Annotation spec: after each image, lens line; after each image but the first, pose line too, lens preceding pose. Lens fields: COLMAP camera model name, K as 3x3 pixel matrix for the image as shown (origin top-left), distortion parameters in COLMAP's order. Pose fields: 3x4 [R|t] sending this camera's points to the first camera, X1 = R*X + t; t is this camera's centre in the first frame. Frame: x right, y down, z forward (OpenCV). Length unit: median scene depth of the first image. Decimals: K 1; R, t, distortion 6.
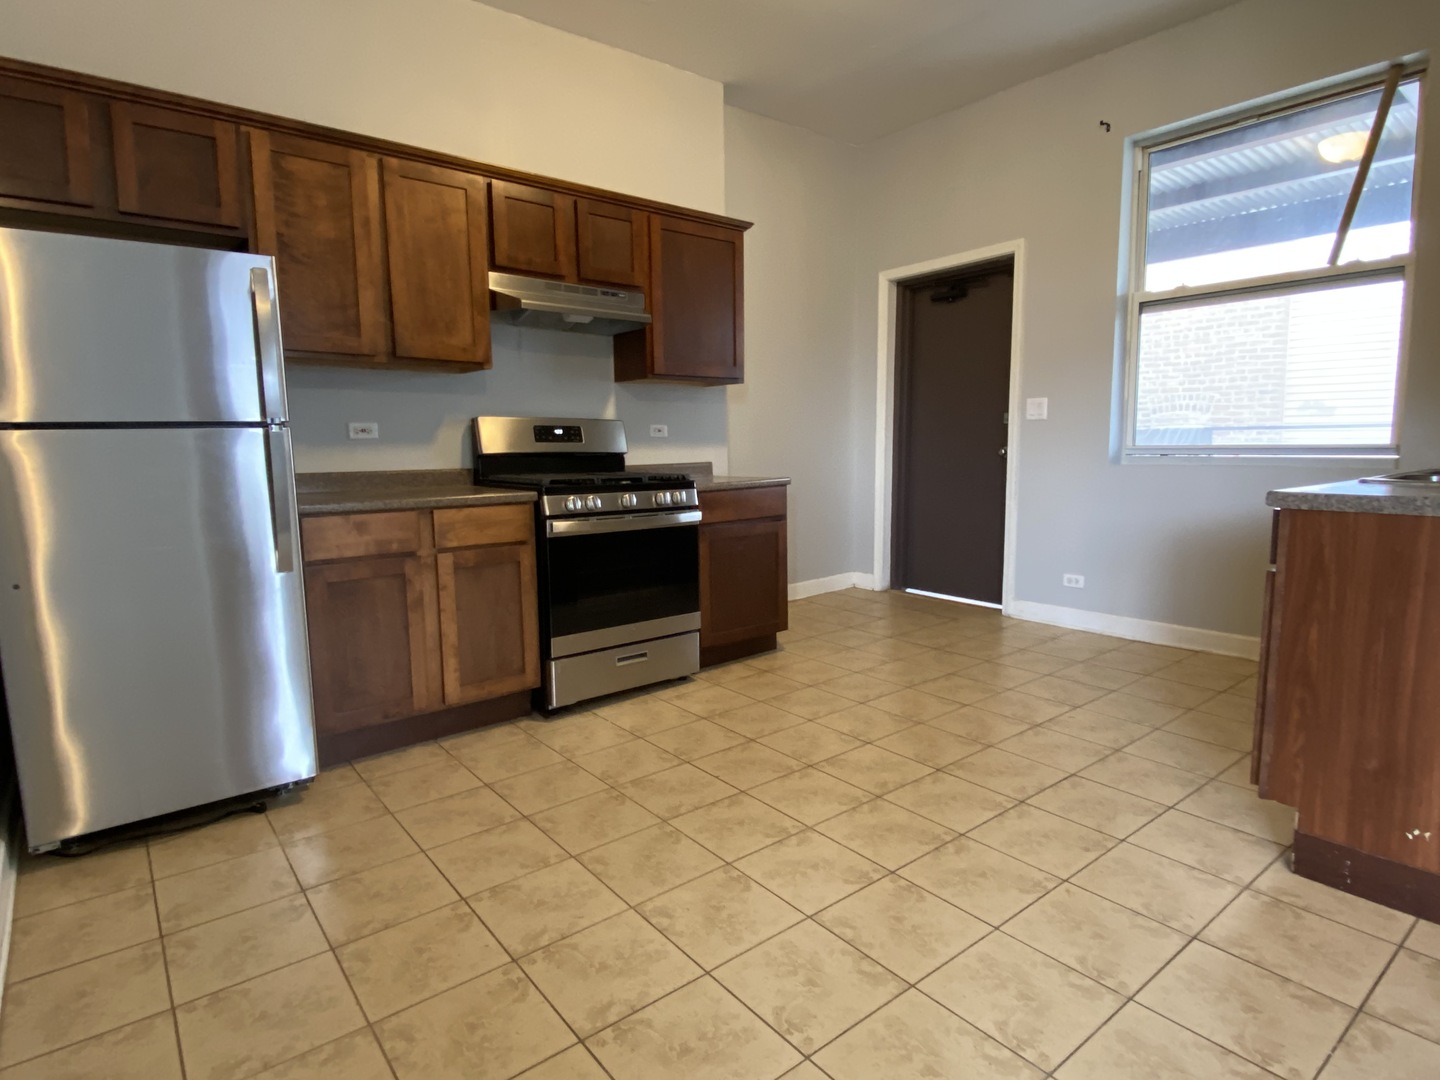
lens RADIAL K [[800.9, 0, 720.0], [0, 800.9, 540.0], [0, 0, 1]] dist [0.044756, -0.029321]
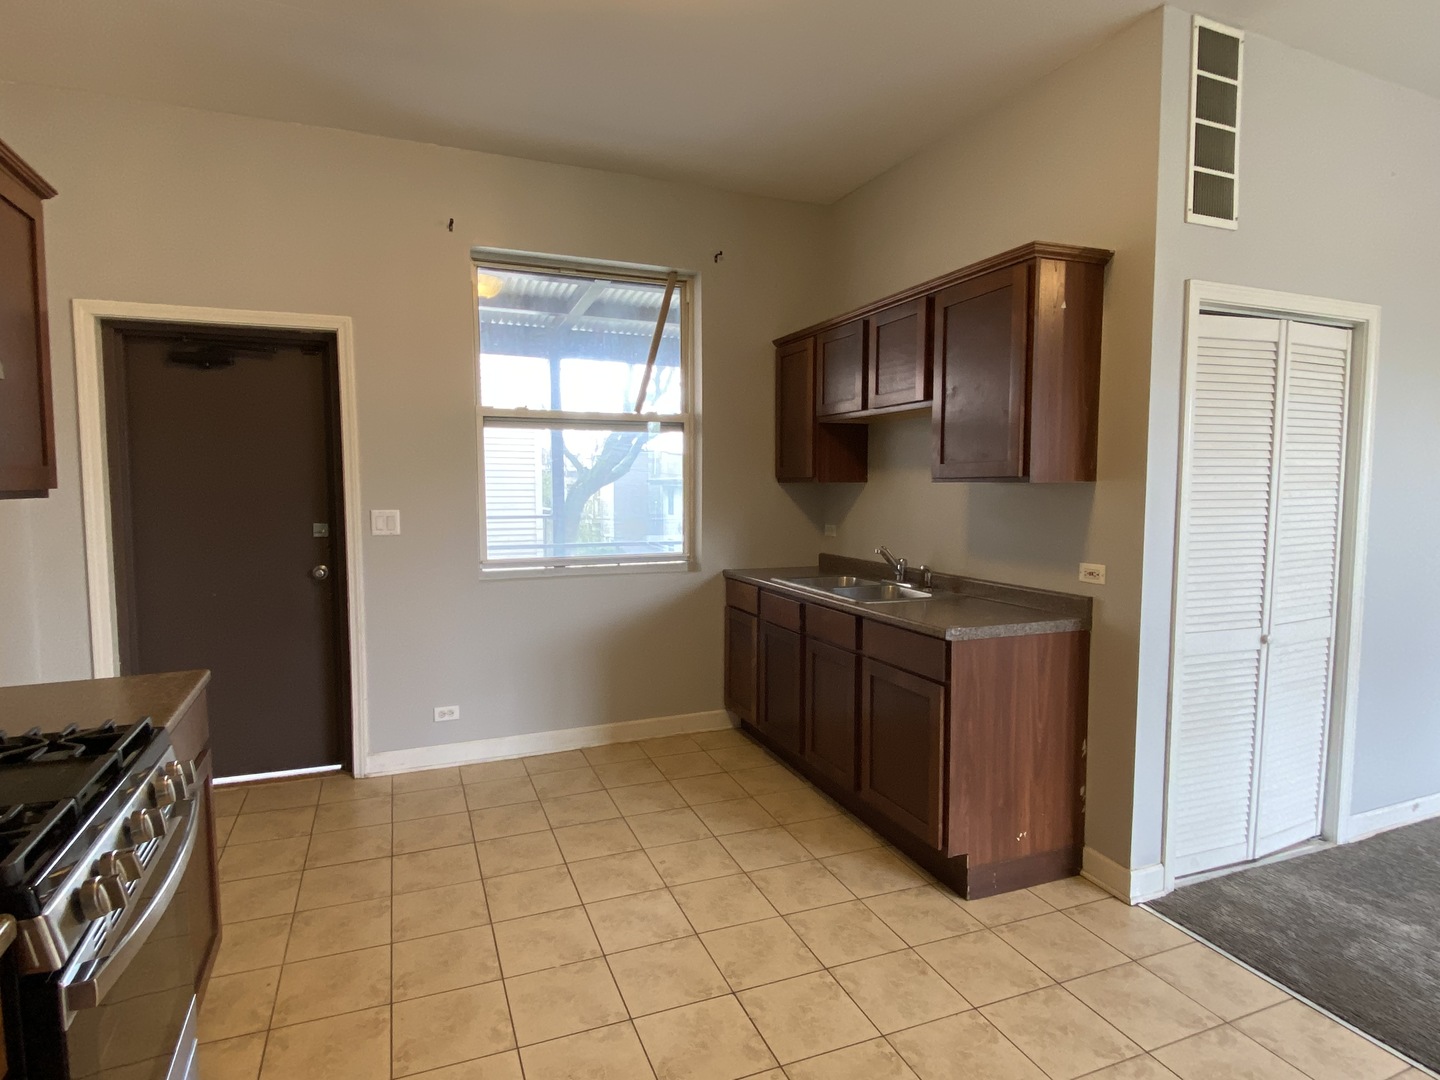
lens RADIAL K [[800.9, 0, 720.0], [0, 800.9, 540.0], [0, 0, 1]] dist [0.044756, -0.029321]
pose [[0.286150, -0.057484, 0.956459, -0.399390], [0.113746, 0.993178, 0.025660, -0.161916], [-0.951409, 0.101451, 0.290737, 0.548423]]
